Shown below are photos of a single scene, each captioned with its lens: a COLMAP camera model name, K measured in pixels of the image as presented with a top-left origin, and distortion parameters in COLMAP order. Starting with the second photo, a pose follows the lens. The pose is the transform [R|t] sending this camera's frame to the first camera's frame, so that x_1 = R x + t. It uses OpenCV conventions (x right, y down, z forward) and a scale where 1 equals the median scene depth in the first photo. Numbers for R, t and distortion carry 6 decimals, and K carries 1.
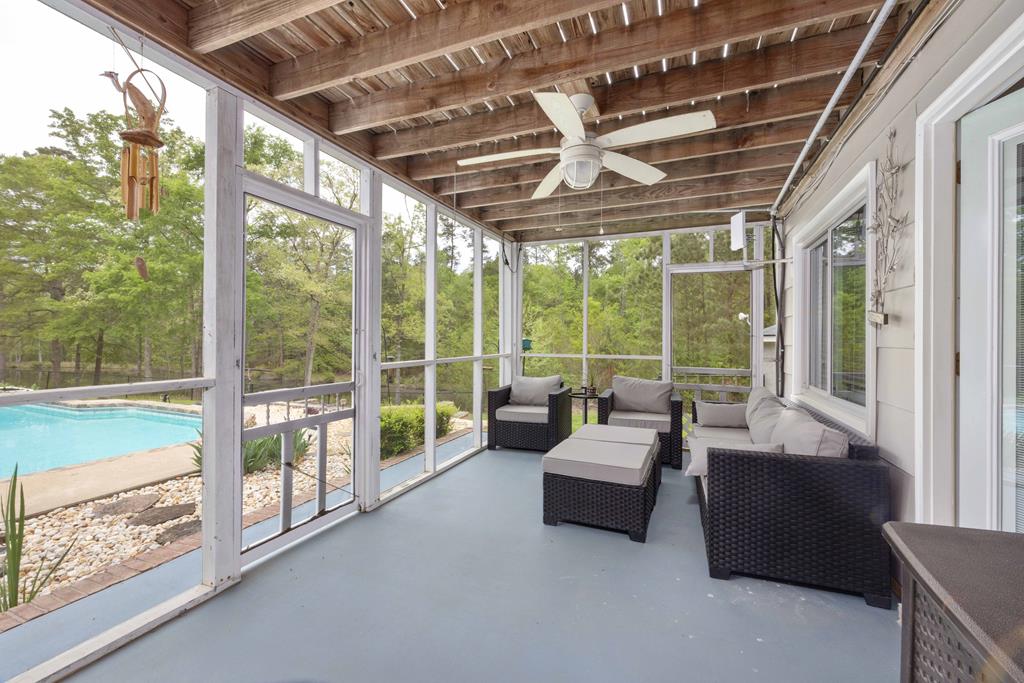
lens RADIAL K [[418.5, 0, 511.4], [0, 418.5, 335.7], [0, 0, 1]] dist [-0.001057, -0.000051]
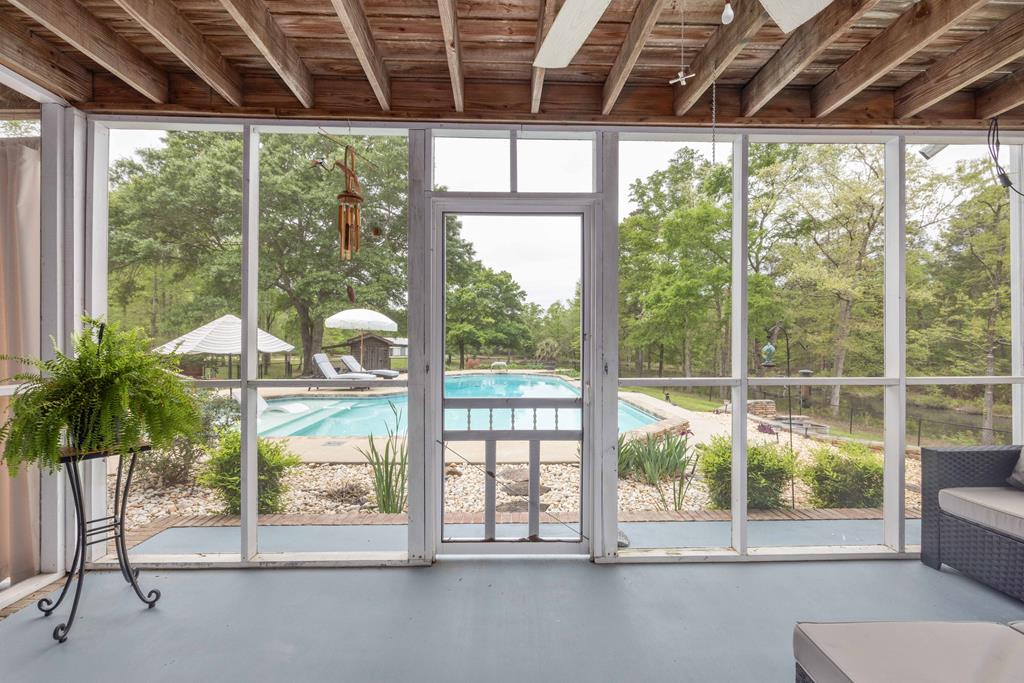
lens RADIAL K [[421.5, 0, 512.0], [0, 421.5, 341.5], [0, 0, 1]] dist [-0.000052, 0.000233]
pose [[0.411013, -0.012123, -0.911549, 0.032089], [0.010448, 0.999909, -0.008587, 0.000495], [0.911570, -0.005995, 0.411102, 0.051924]]
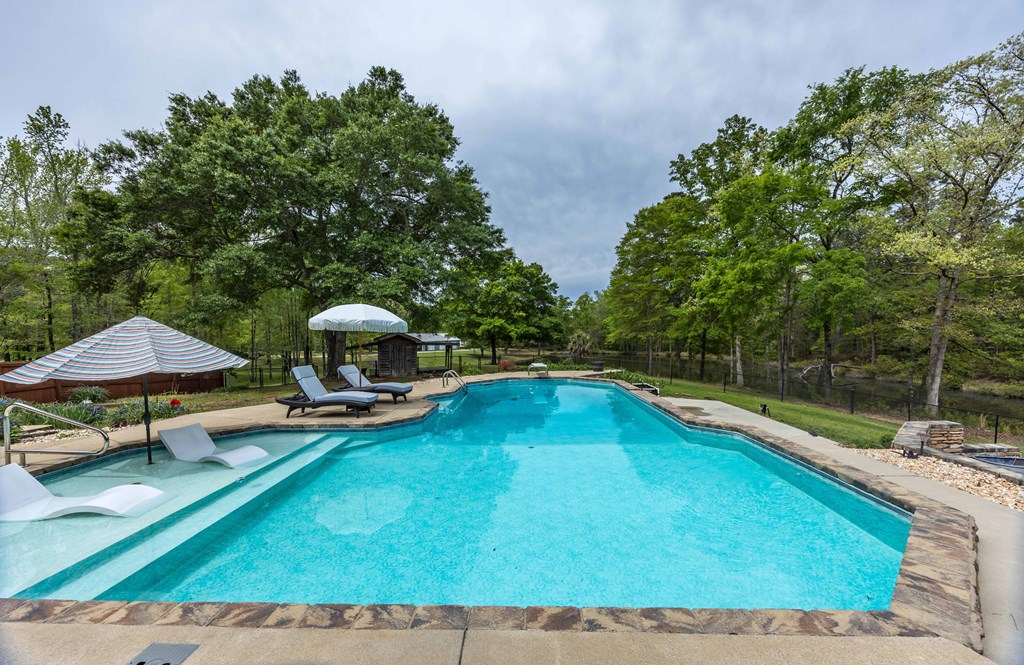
lens RADIAL K [[402.2, 0, 506.5], [0, 402.2, 348.8], [0, 0, 1]] dist [0.001046, -0.000471]
pose [[0.332069, 0.013682, -0.943156, -0.090377], [0.032637, 0.999129, 0.025984, -0.007580], [0.942690, -0.039410, 0.331333, 0.089306]]
